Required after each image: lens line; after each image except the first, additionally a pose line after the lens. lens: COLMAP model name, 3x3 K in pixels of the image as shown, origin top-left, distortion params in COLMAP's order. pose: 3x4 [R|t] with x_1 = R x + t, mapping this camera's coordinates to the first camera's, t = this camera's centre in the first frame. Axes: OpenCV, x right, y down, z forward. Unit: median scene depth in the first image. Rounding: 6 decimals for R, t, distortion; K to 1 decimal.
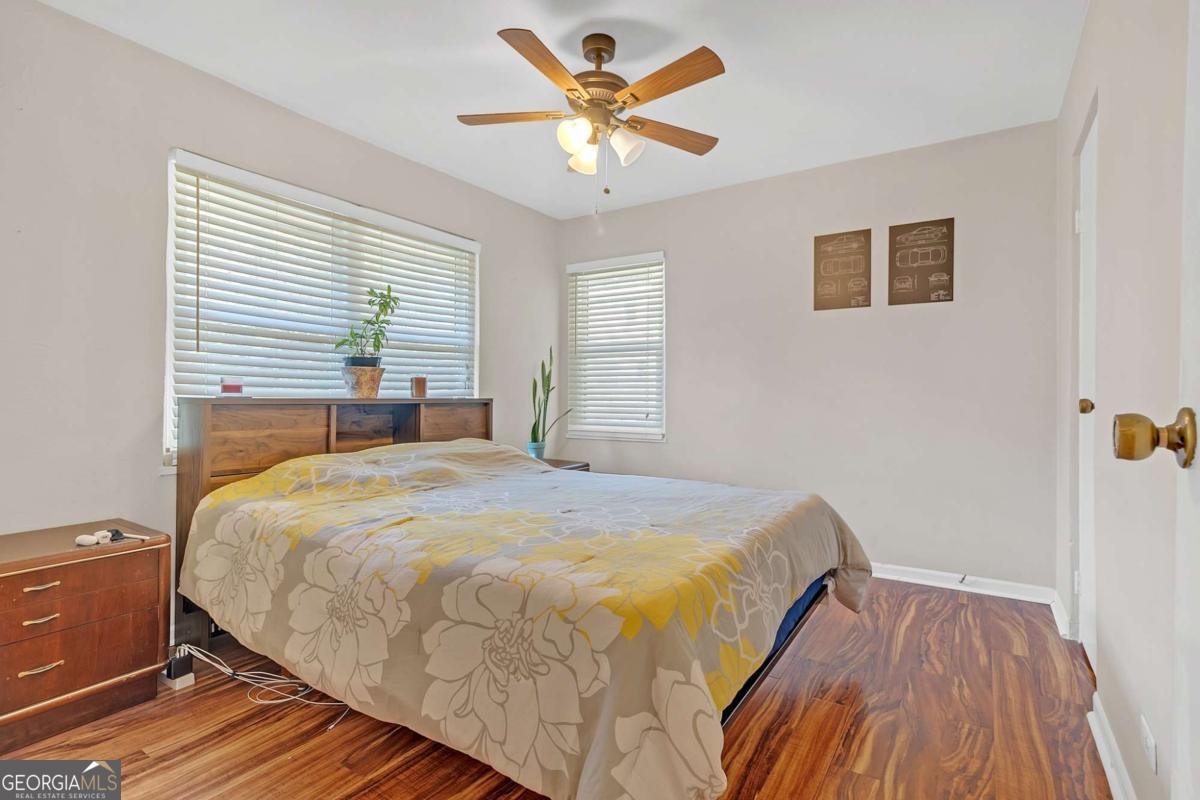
lens RADIAL K [[559.6, 0, 623.5], [0, 559.6, 383.9], [0, 0, 1]] dist [-0.002682, -0.000633]
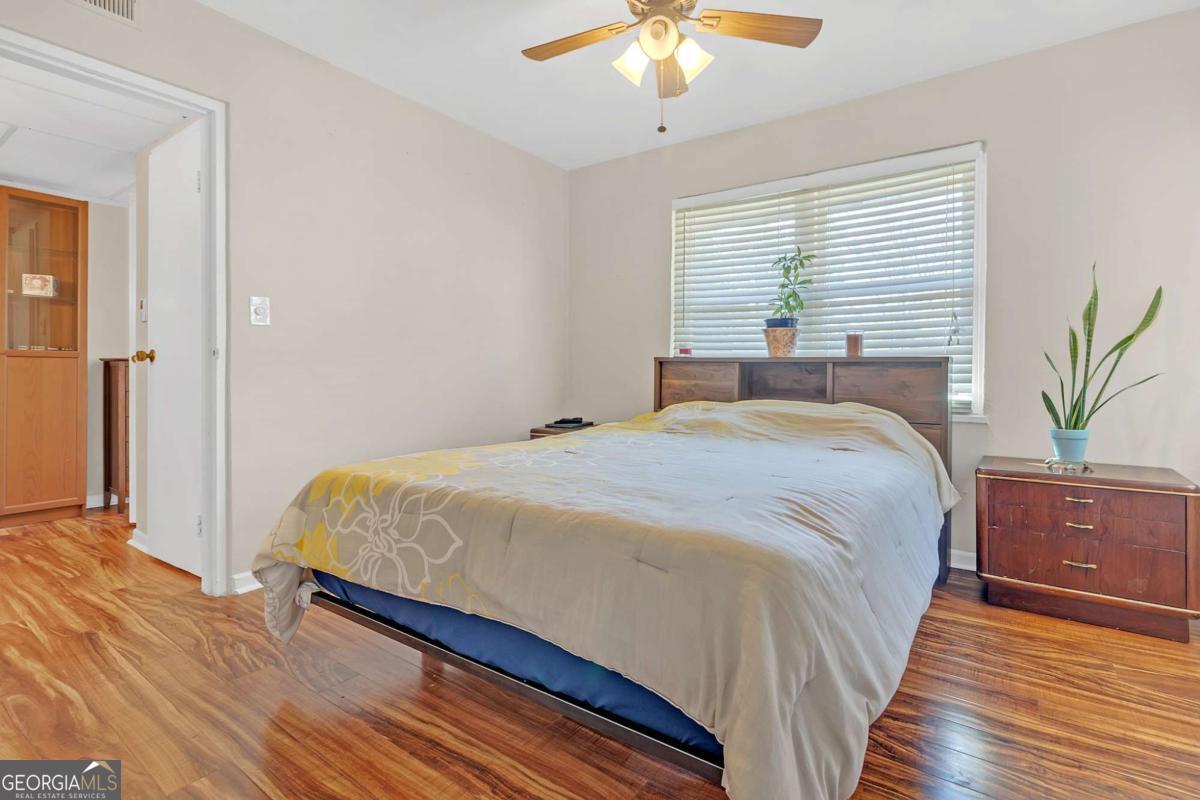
lens RADIAL K [[556.0, 0, 631.1], [0, 556.0, 363.2], [0, 0, 1]] dist [-0.001918, -0.000334]
pose [[-0.030137, -0.017929, -0.999385, 0.729393], [0.012039, 0.999760, -0.018299, 0.062757], [0.999473, -0.012583, -0.029914, 0.884463]]
